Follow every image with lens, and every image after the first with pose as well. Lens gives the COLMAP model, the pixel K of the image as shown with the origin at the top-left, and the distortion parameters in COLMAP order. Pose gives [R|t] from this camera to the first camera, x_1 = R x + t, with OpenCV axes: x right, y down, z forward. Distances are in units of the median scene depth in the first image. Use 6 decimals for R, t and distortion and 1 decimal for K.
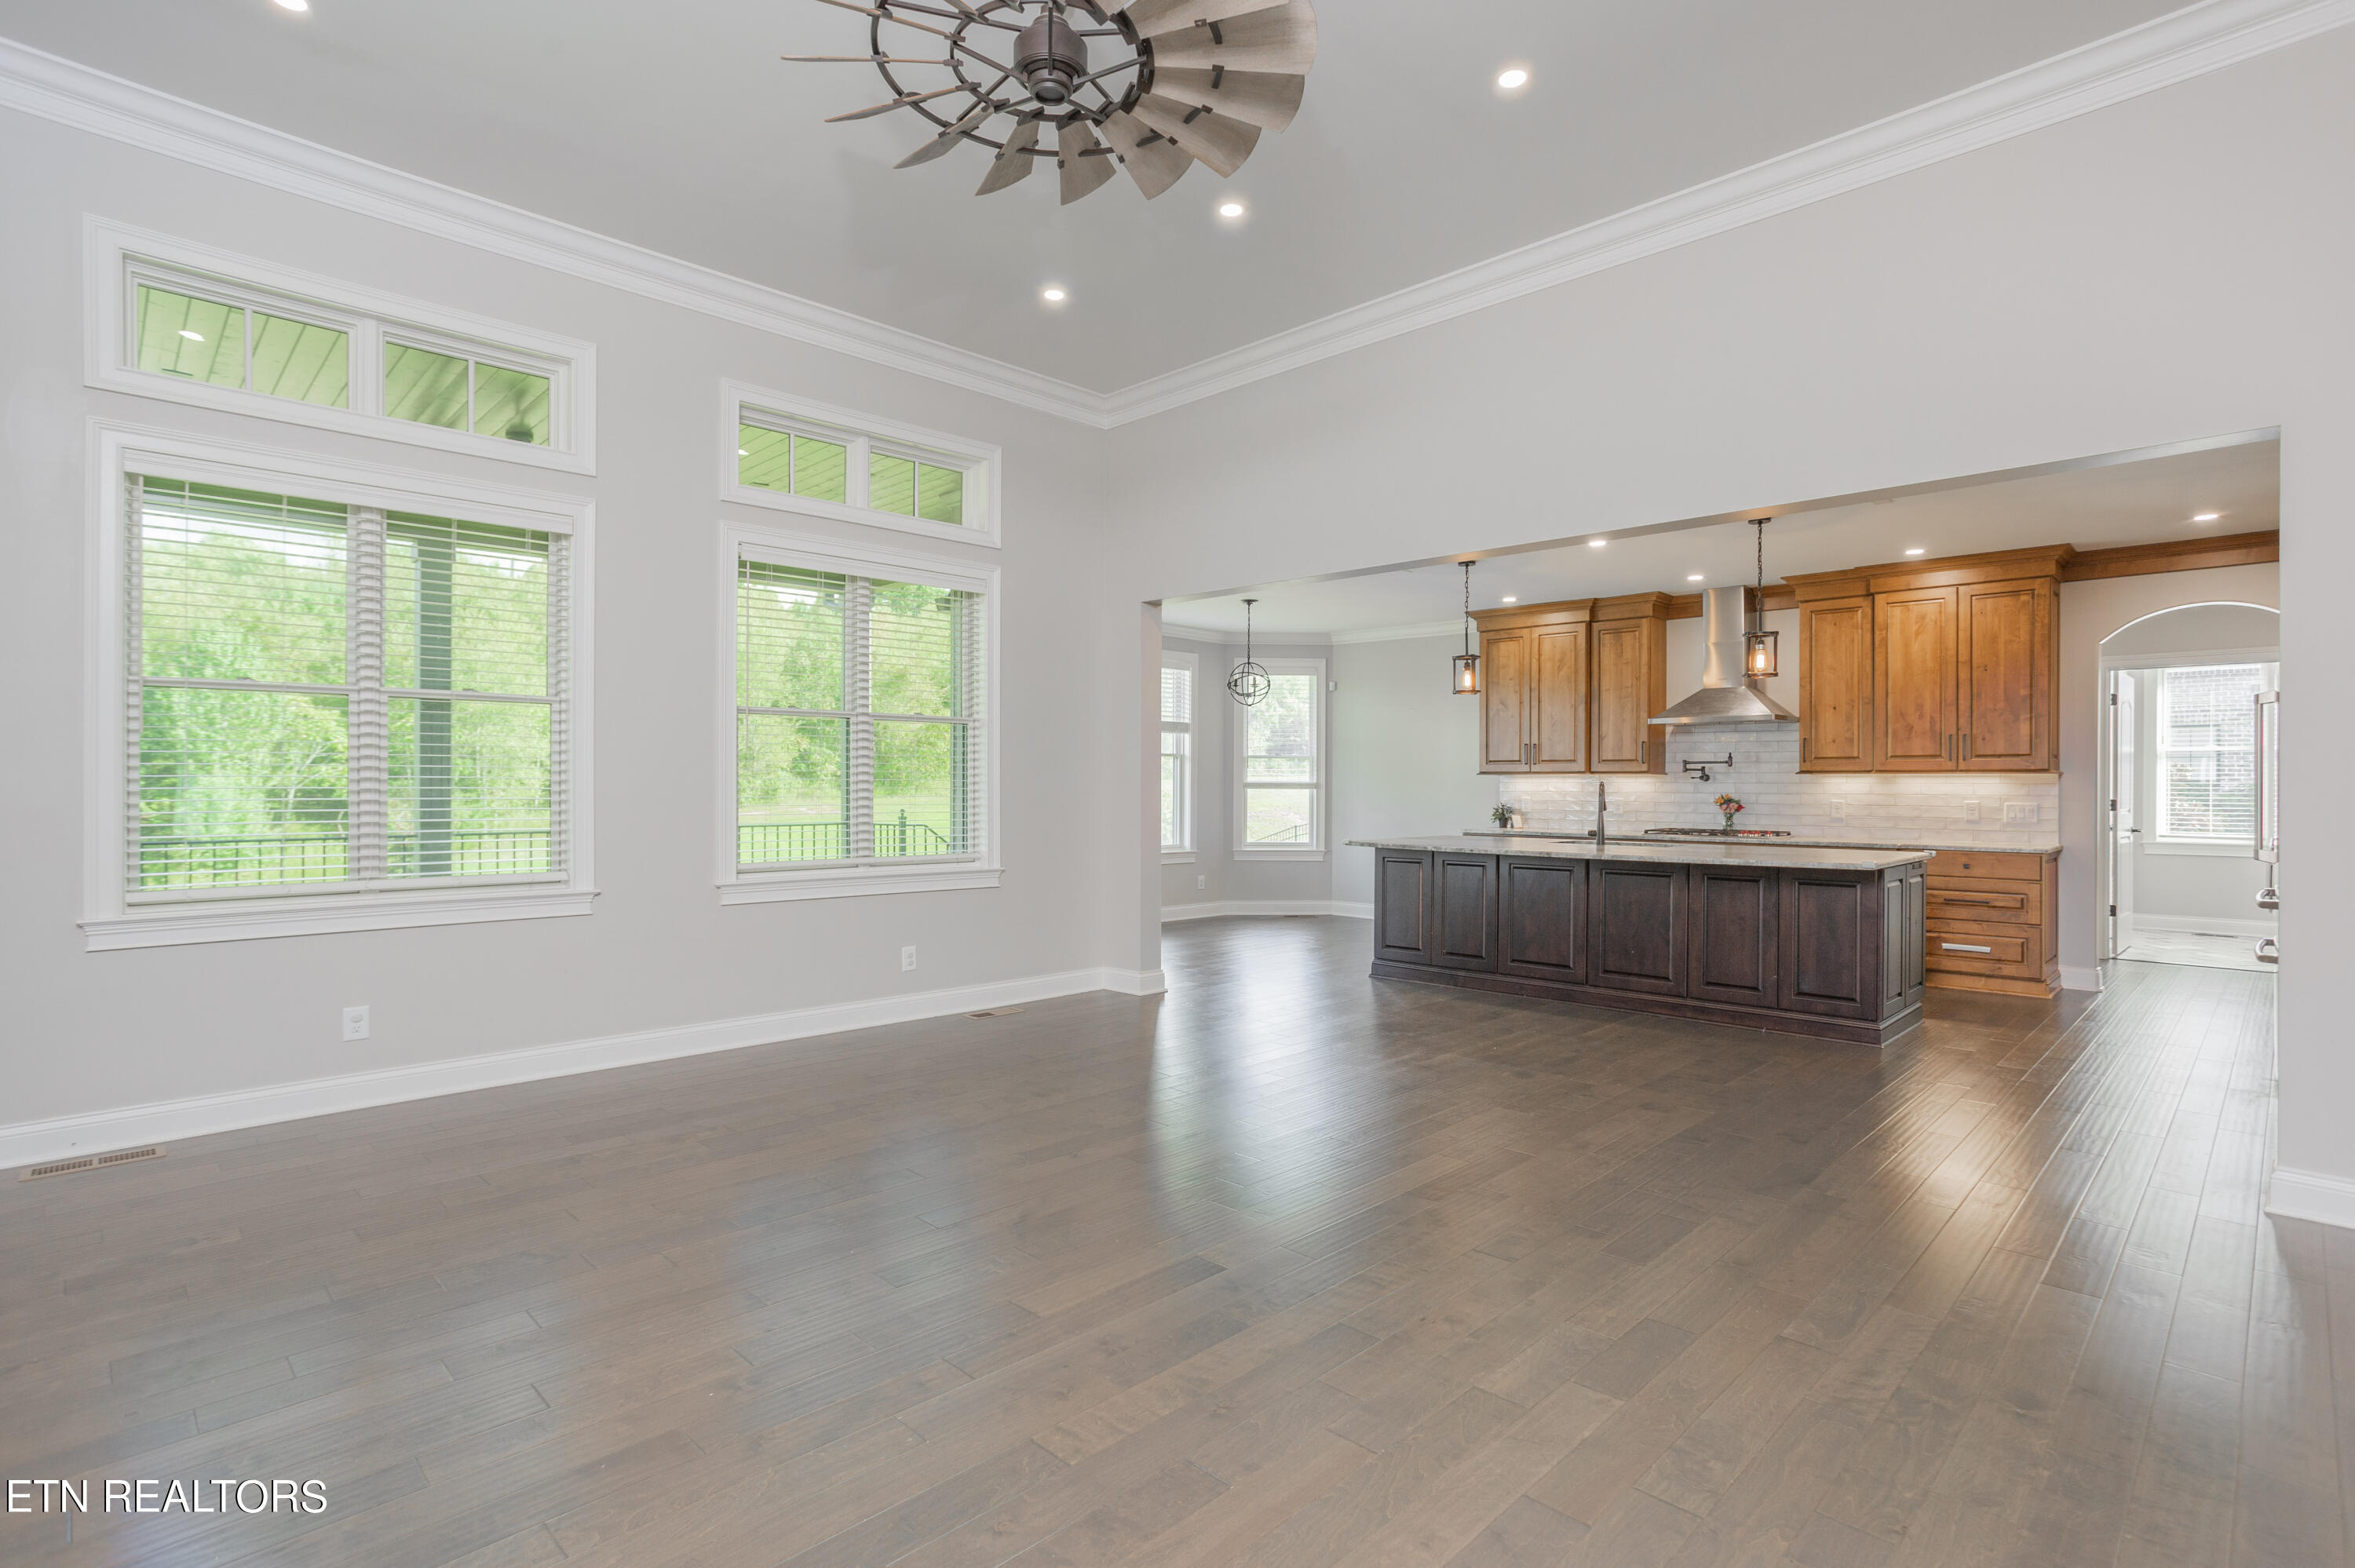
lens RADIAL K [[1133.7, 0, 1182.4], [0, 1133.7, 764.3], [0, 0, 1]] dist [-0.040716, 0.026389]
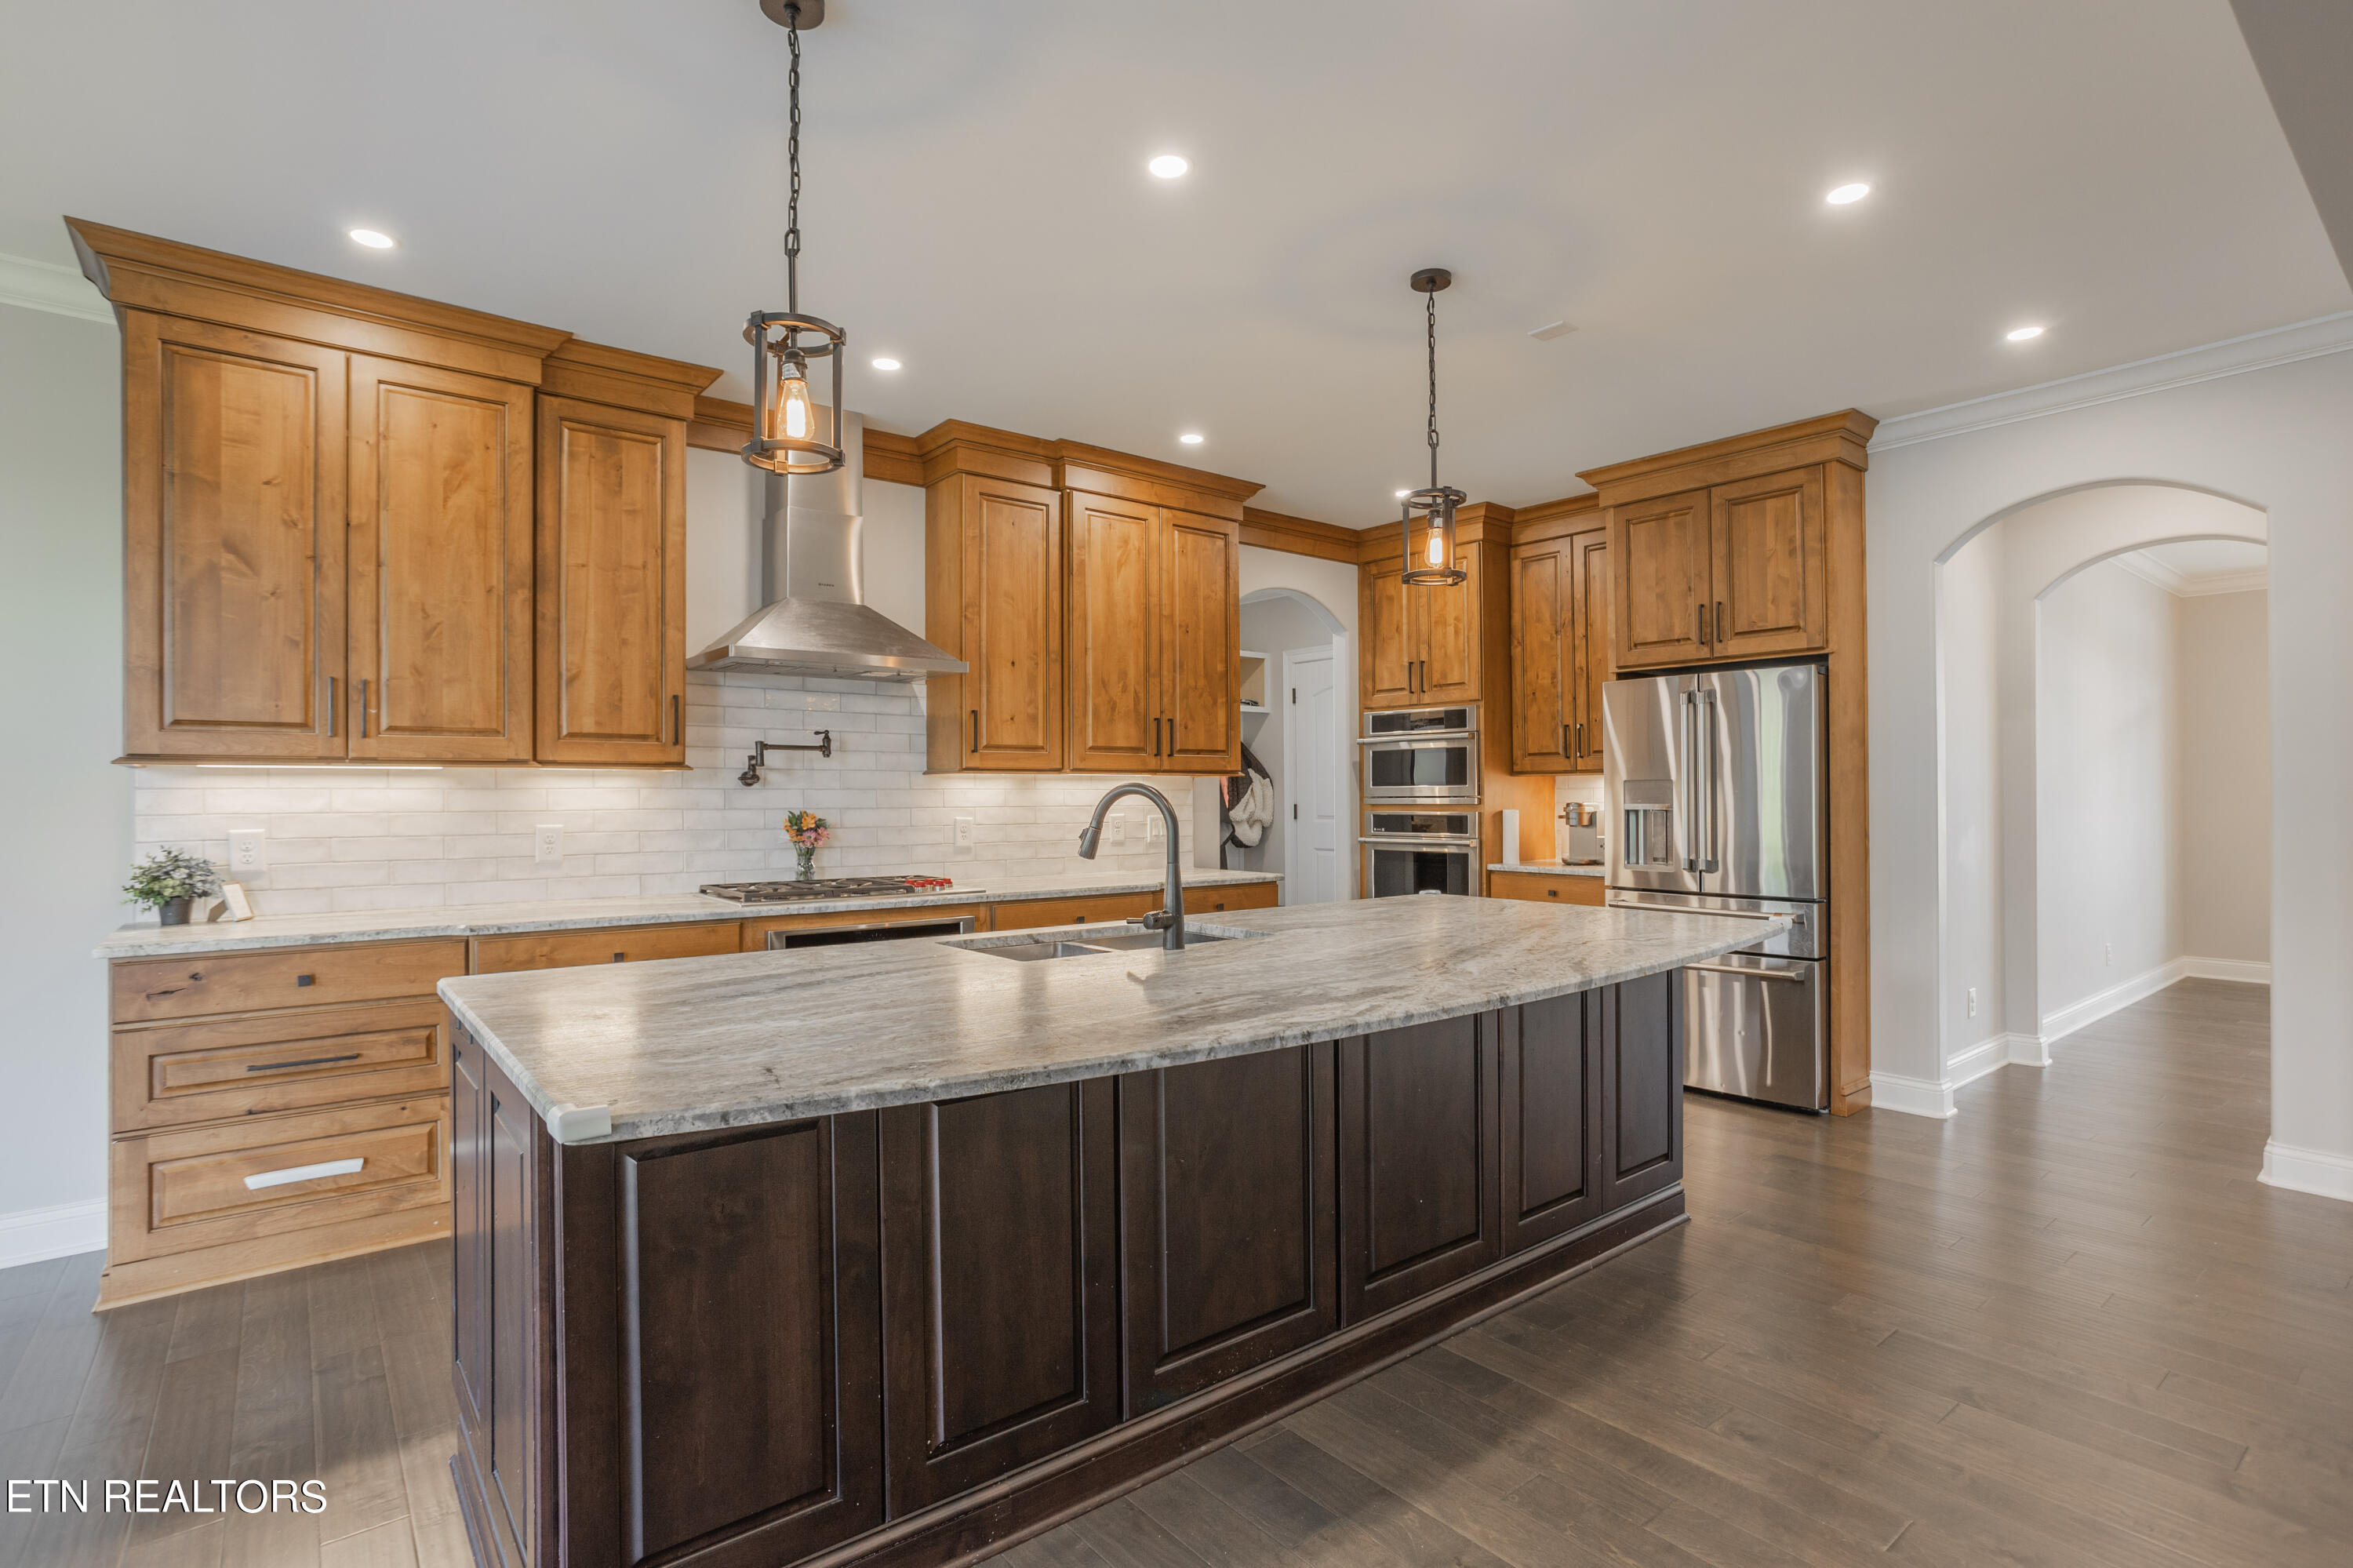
lens RADIAL K [[1134.2, 0, 1182.3], [0, 1134.2, 796.4], [0, 0, 1]] dist [-0.053112, 0.029803]
pose [[0.117212, -0.005447, 0.993092, -0.007590], [-0.013622, 0.999882, 0.007092, 0.015176], [-0.993013, -0.014359, 0.117124, 0.834332]]
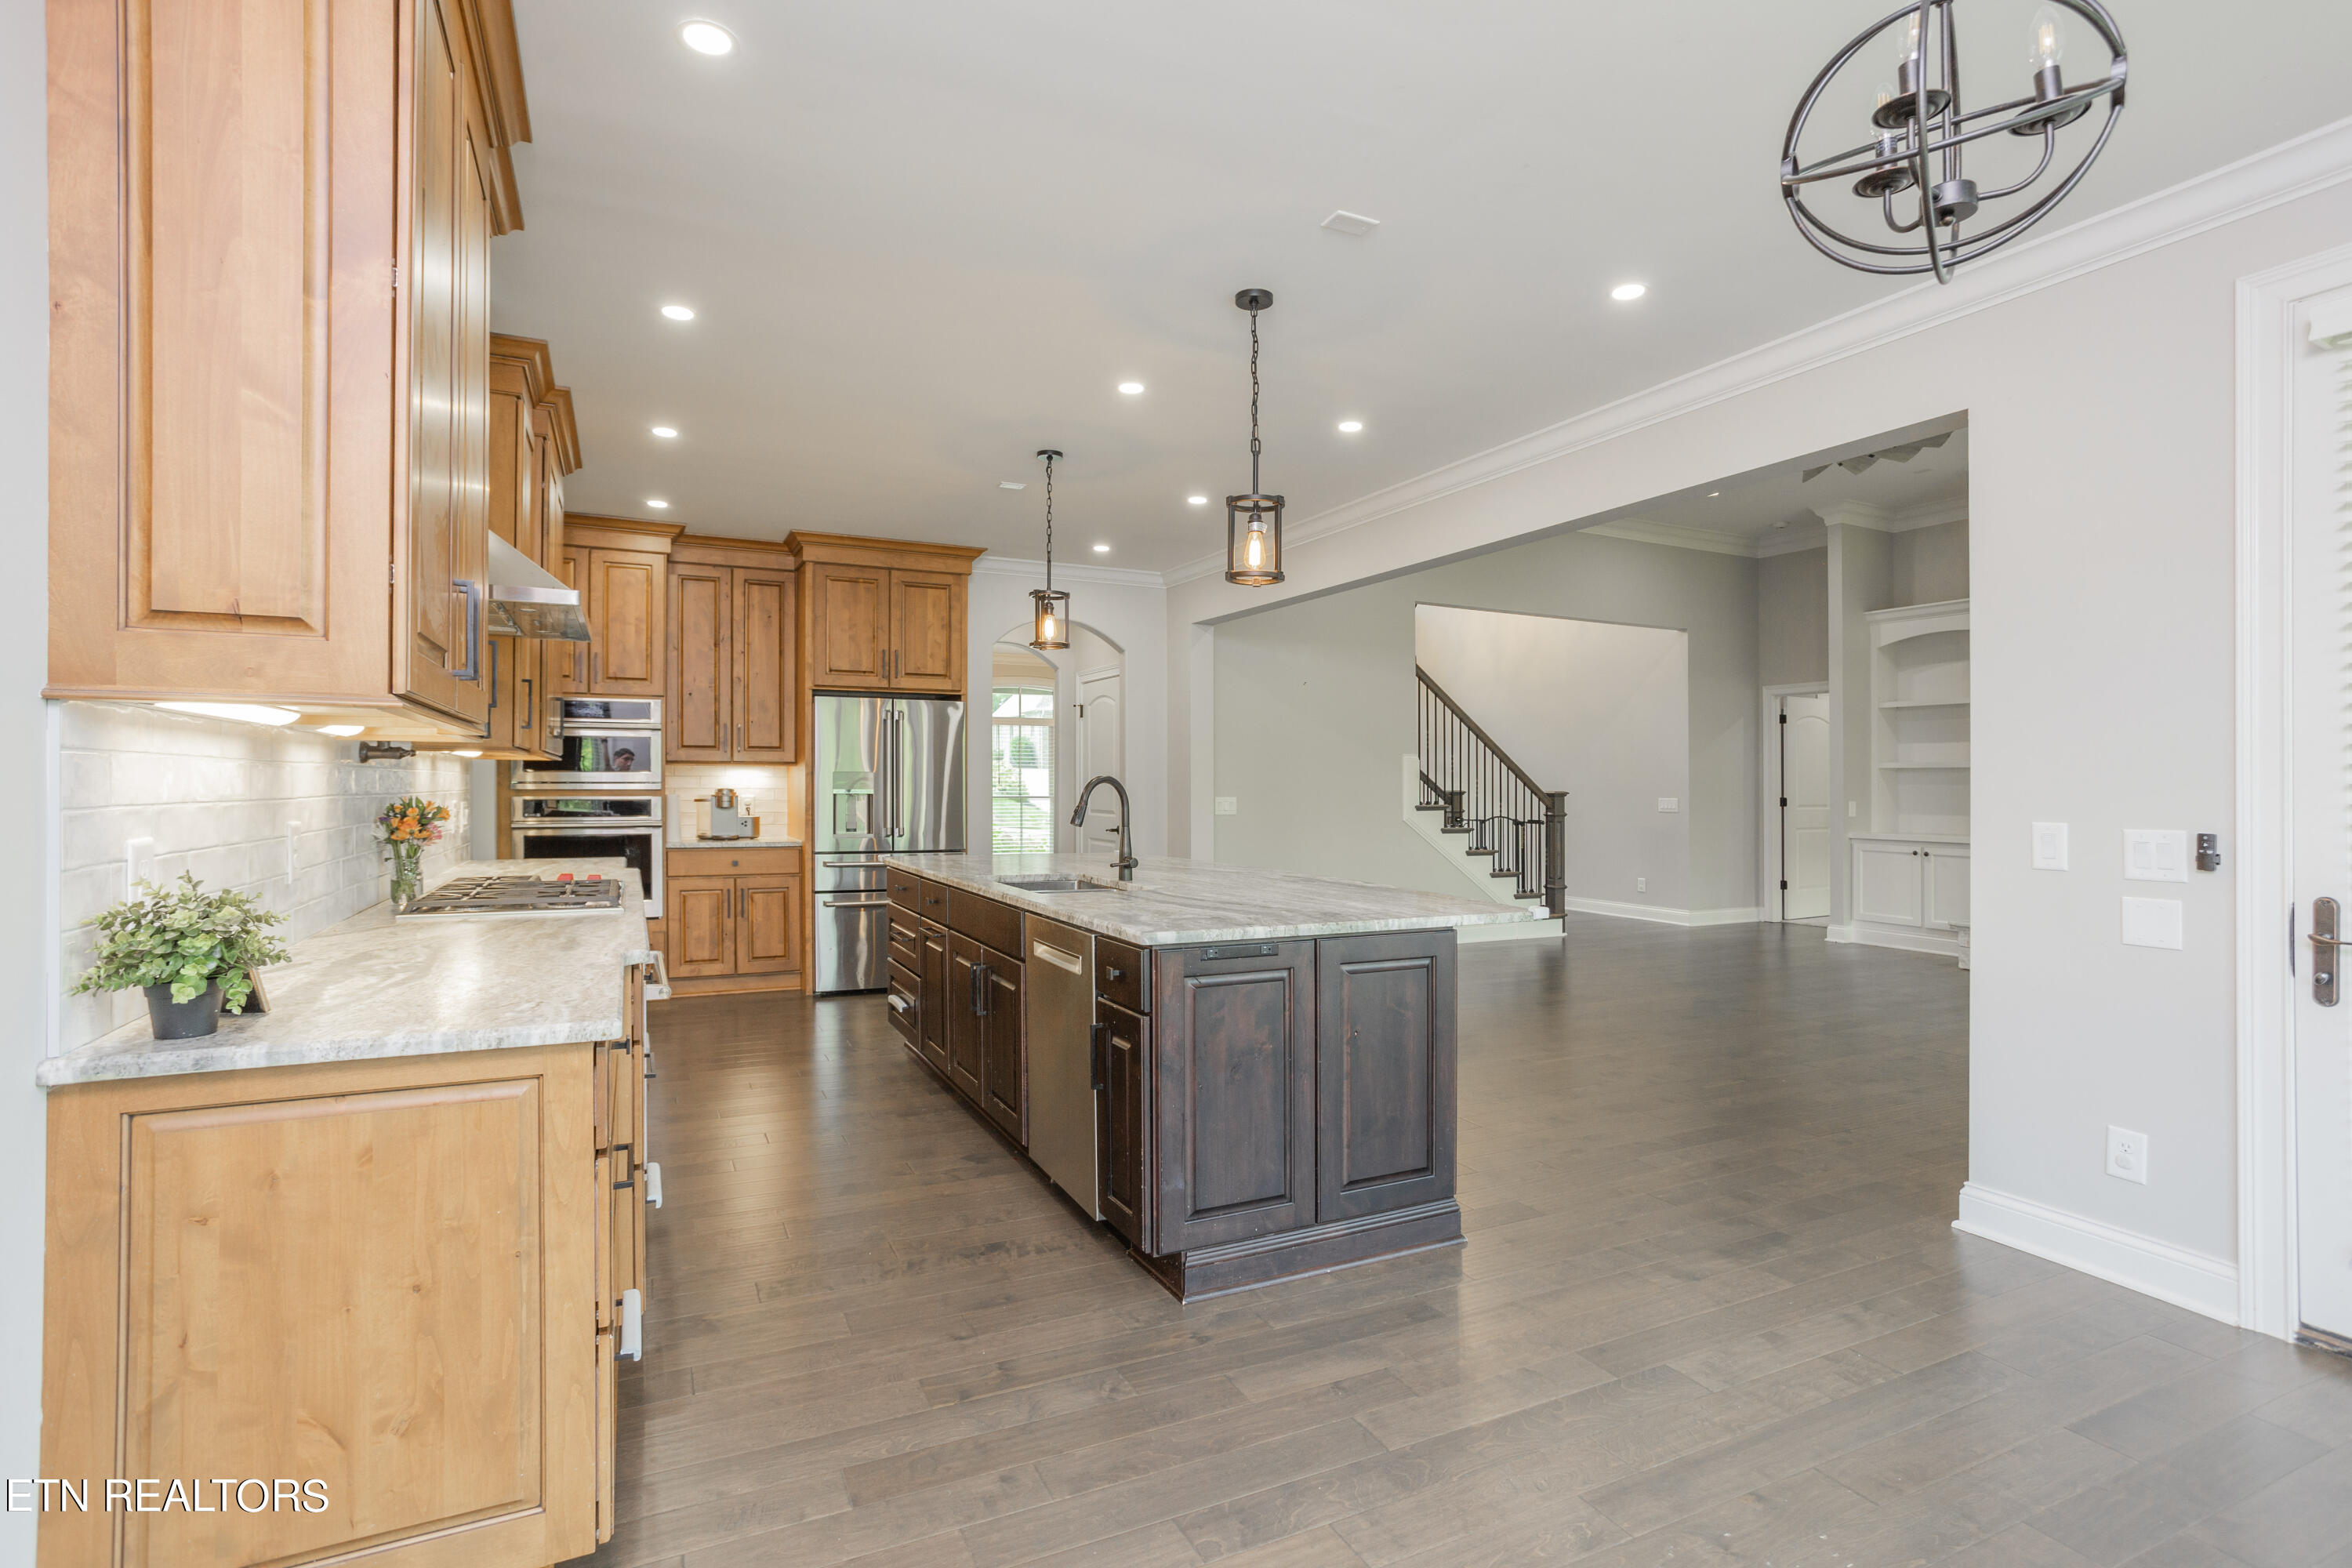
lens RADIAL K [[1133.7, 0, 1181.8], [0, 1133.7, 796.4], [0, 0, 1]] dist [-0.053112, 0.029803]
pose [[-0.946064, -0.010990, 0.323793, 0.129981], [-0.014856, 0.999845, -0.009468, 0.029750], [-0.323639, -0.013768, -0.946081, 1.380879]]
